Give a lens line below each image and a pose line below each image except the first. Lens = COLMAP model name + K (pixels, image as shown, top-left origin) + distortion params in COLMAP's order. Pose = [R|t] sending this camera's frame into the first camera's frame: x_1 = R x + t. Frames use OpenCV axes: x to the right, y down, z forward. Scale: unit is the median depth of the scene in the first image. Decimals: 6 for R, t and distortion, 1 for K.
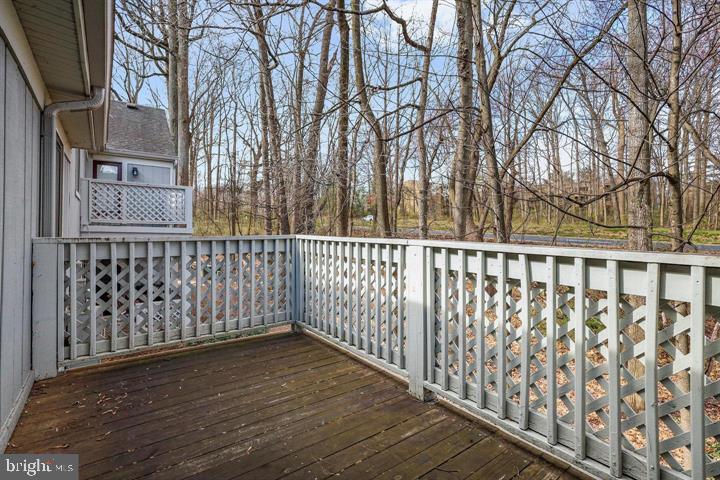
lens RADIAL K [[342.9, 0, 359.0], [0, 342.9, 230.9], [0, 0, 1]] dist [-0.001210, 0.000093]
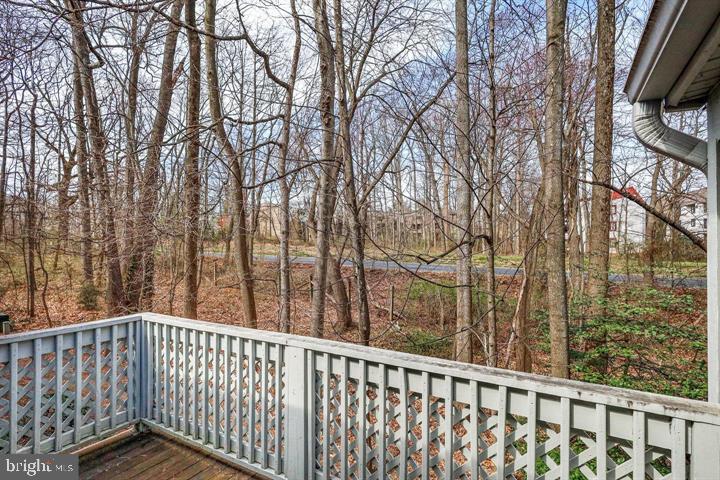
lens RADIAL K [[348.5, 0, 358.3], [0, 348.5, 254.4], [0, 0, 1]] dist [0.001774, 0.000050]
pose [[0.918480, -0.000617, 0.395467, -0.044988], [0.000128, 0.999999, 0.001263, -0.162310], [-0.395467, -0.001110, 0.918479, 0.029036]]
